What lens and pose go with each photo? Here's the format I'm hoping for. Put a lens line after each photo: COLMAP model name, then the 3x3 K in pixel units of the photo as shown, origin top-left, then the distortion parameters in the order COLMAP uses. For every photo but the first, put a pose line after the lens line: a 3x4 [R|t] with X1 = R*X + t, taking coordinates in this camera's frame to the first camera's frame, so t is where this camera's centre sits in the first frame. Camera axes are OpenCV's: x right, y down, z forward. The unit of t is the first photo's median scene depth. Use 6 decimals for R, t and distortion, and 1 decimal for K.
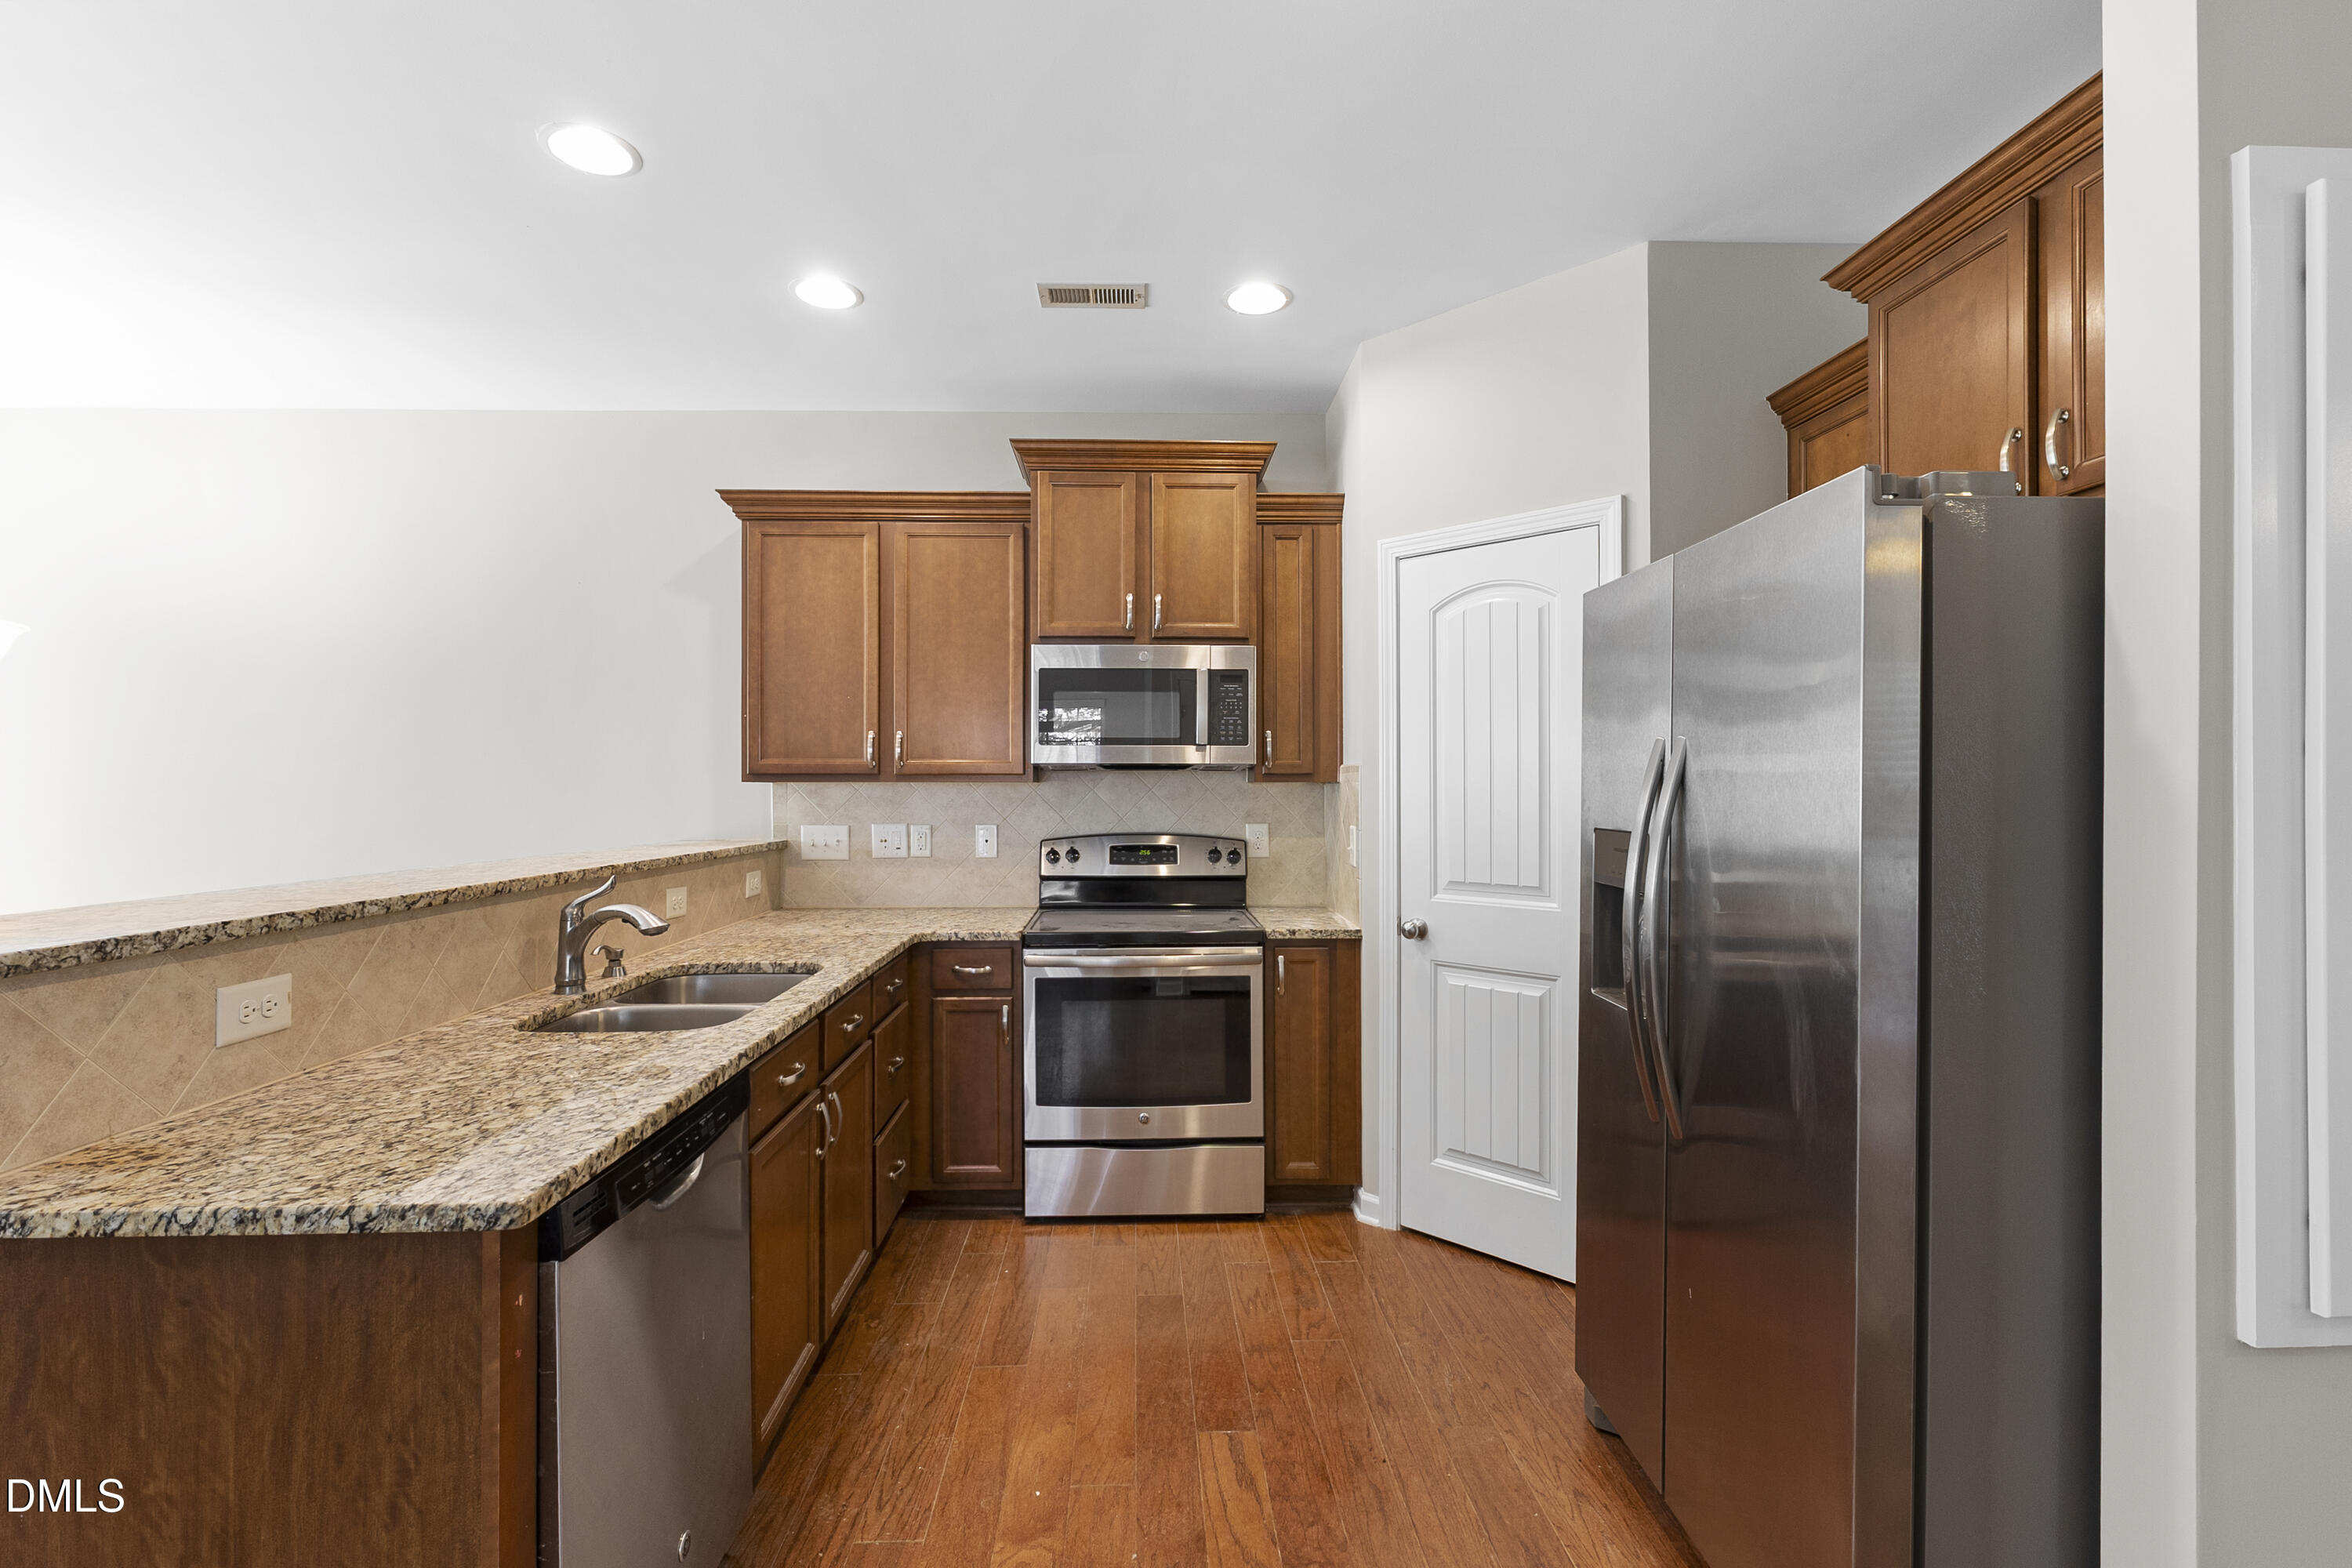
lens RADIAL K [[1041.8, 0, 1172.5], [0, 1041.8, 788.5], [0, 0, 1]] dist [-0.002124, -0.000244]
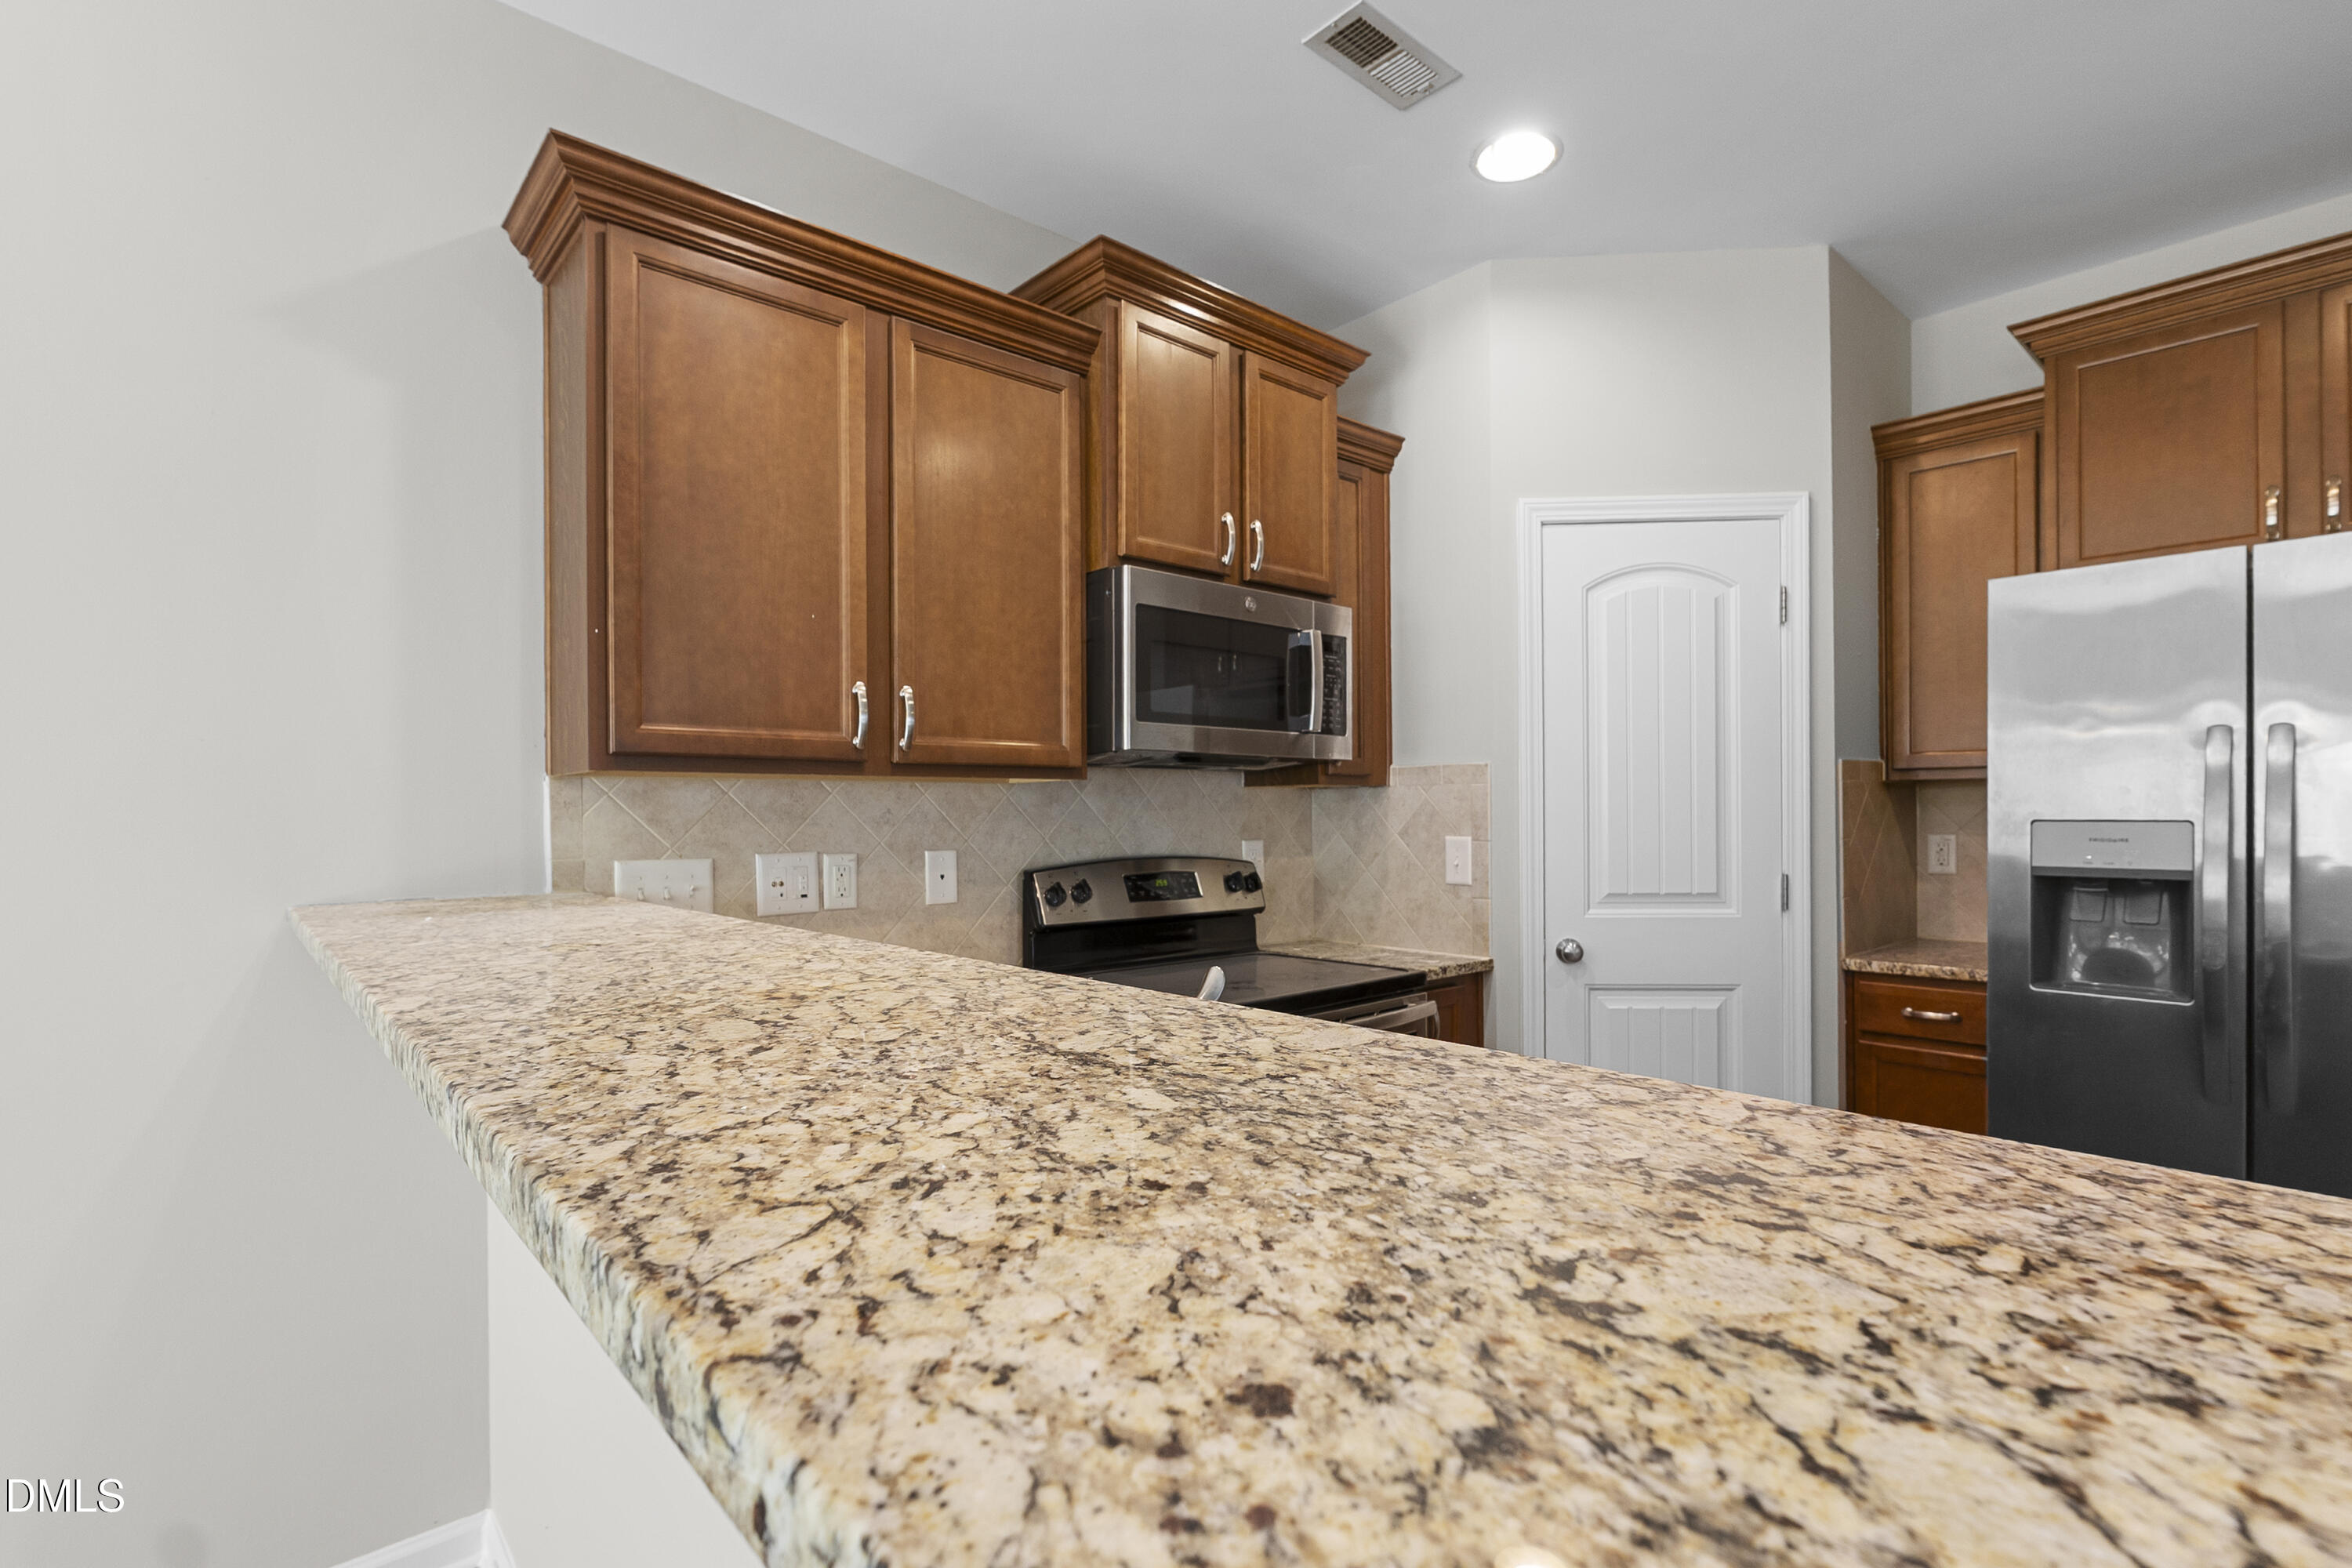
lens RADIAL K [[1091.8, 0, 1203.4], [0, 1091.8, 817.9], [0, 0, 1]] dist [-0.001620, -0.000034]
pose [[0.763156, -0.007003, 0.646177, -0.559696], [0.007457, 0.999970, 0.002031, 0.017850], [-0.646172, 0.003269, 0.763185, 0.473236]]
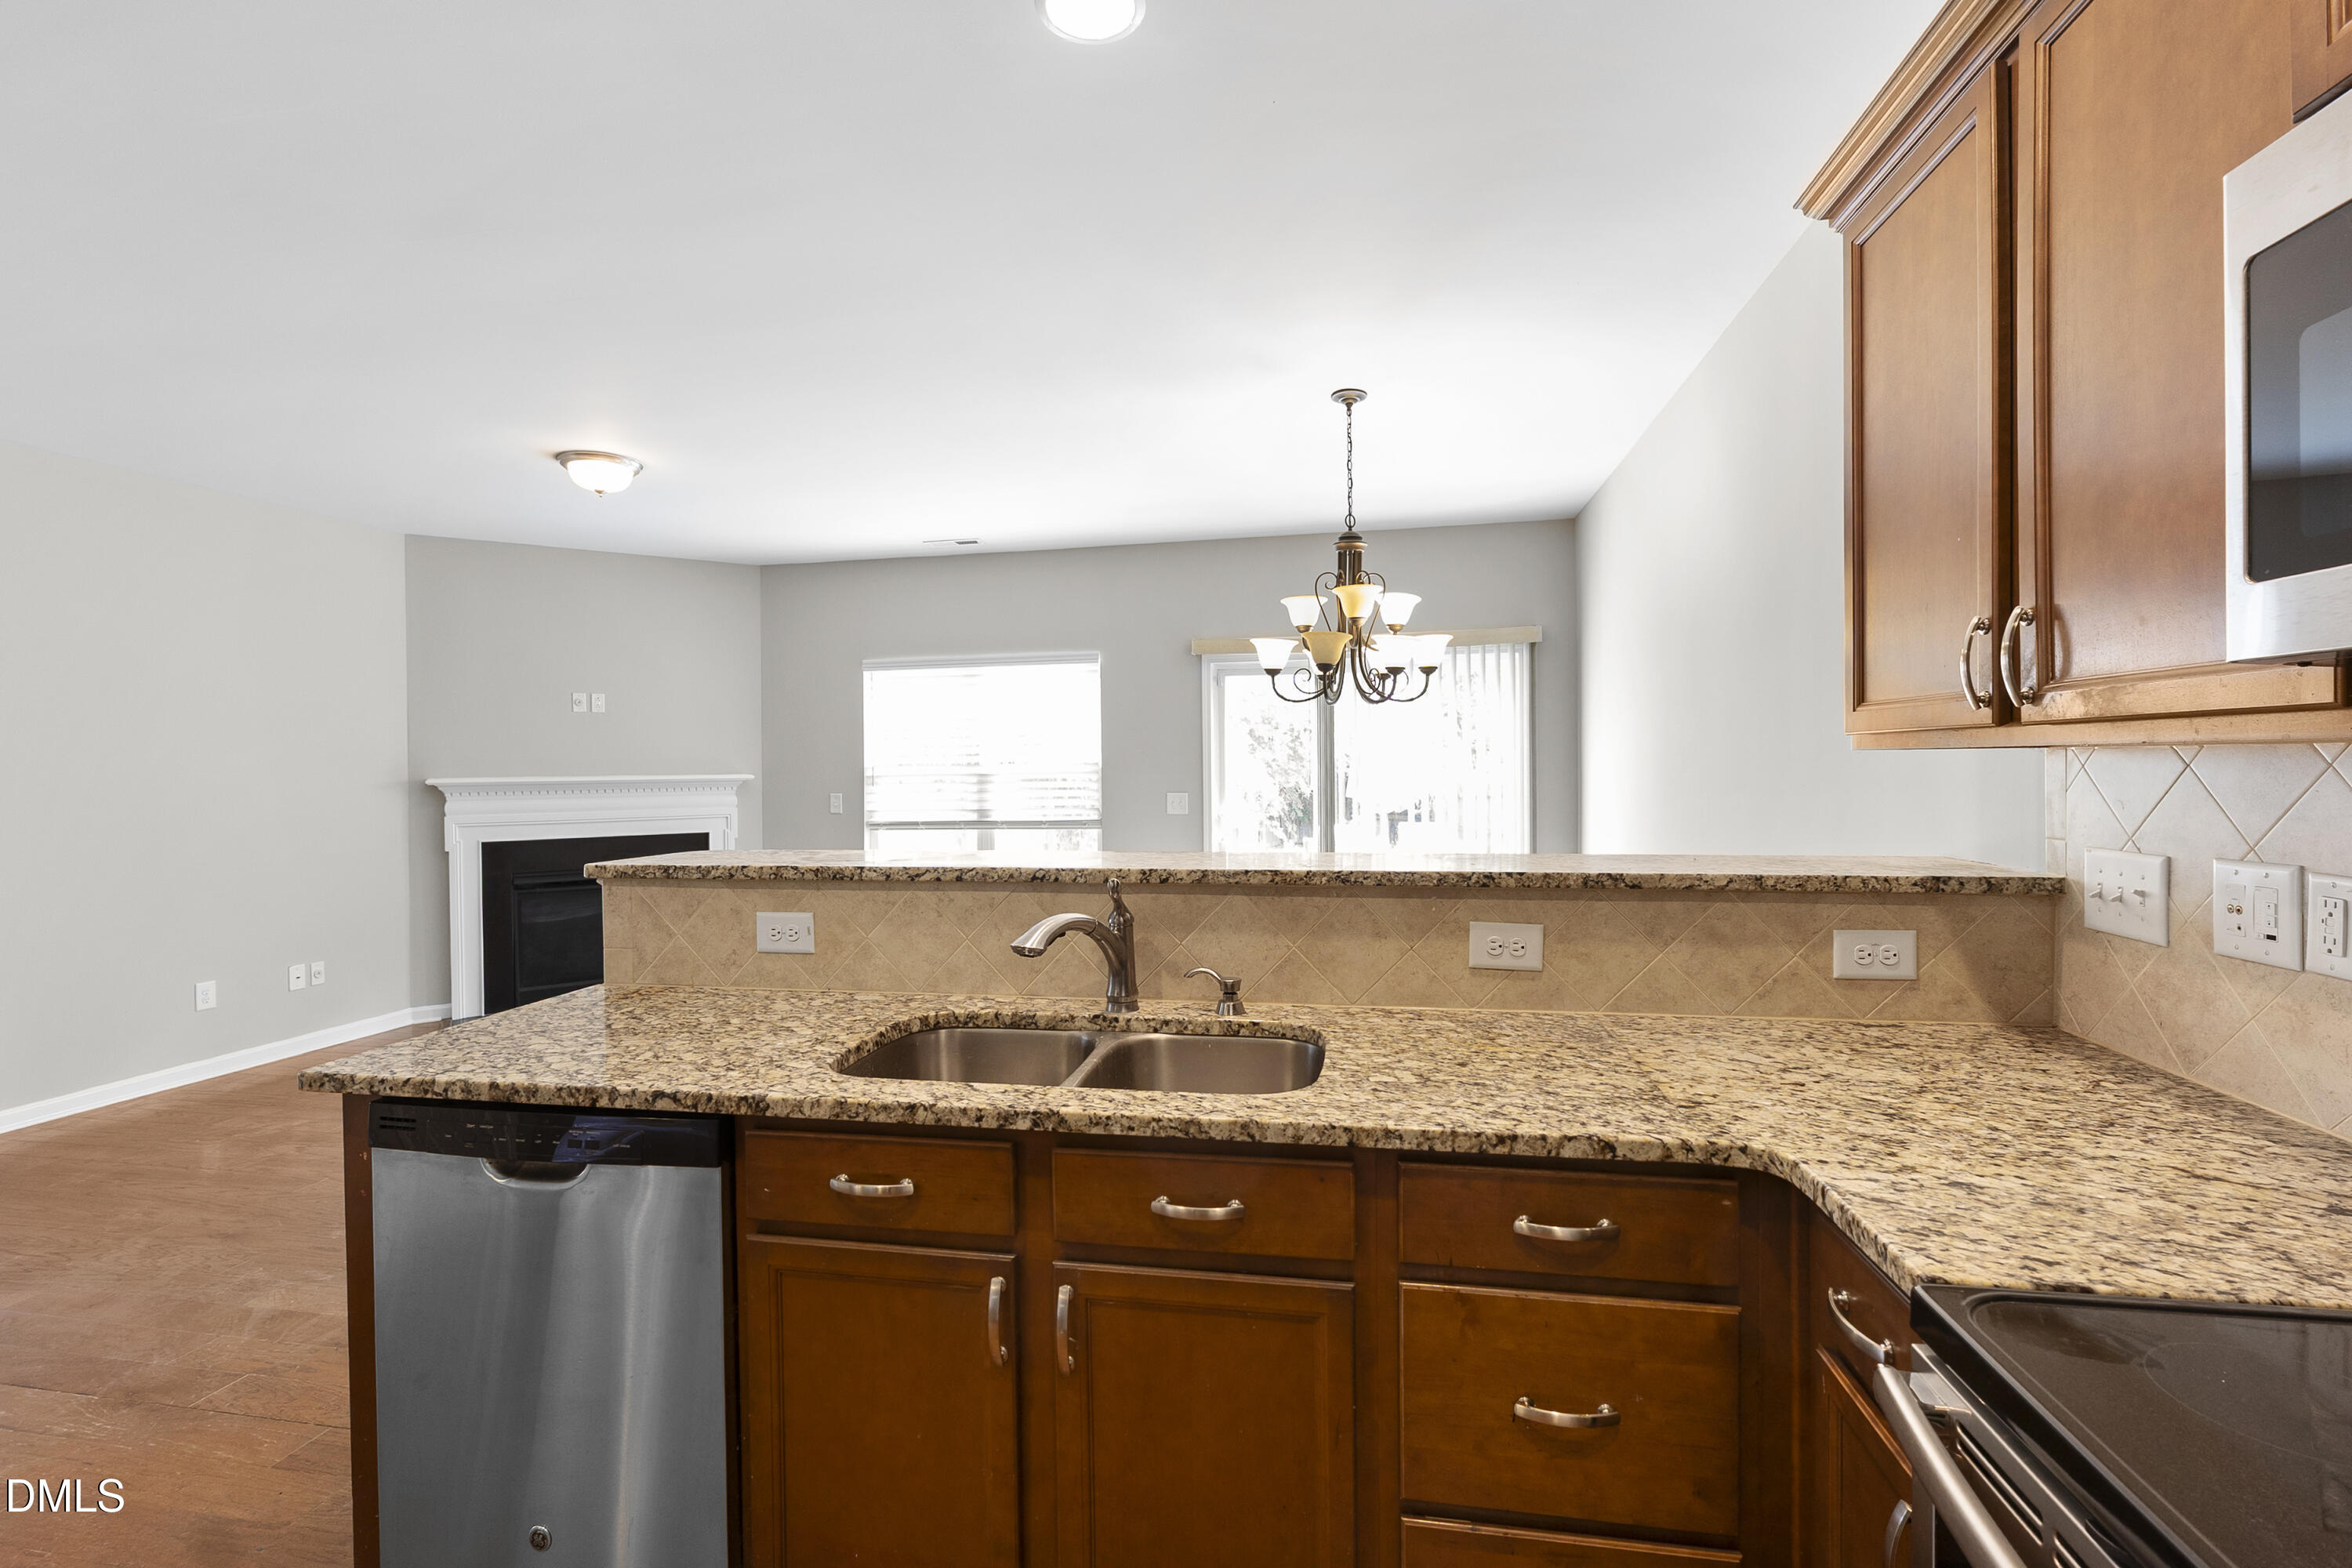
lens RADIAL K [[1042.0, 0, 1174.7], [0, 1042.0, 758.8], [0, 0, 1]] dist [-0.005709, 0.000130]
pose [[-0.224977, -0.000568, -0.974364, 0.168679], [0.012453, 0.999916, -0.003458, -0.004706], [0.974284, -0.012912, -0.224951, 0.849102]]
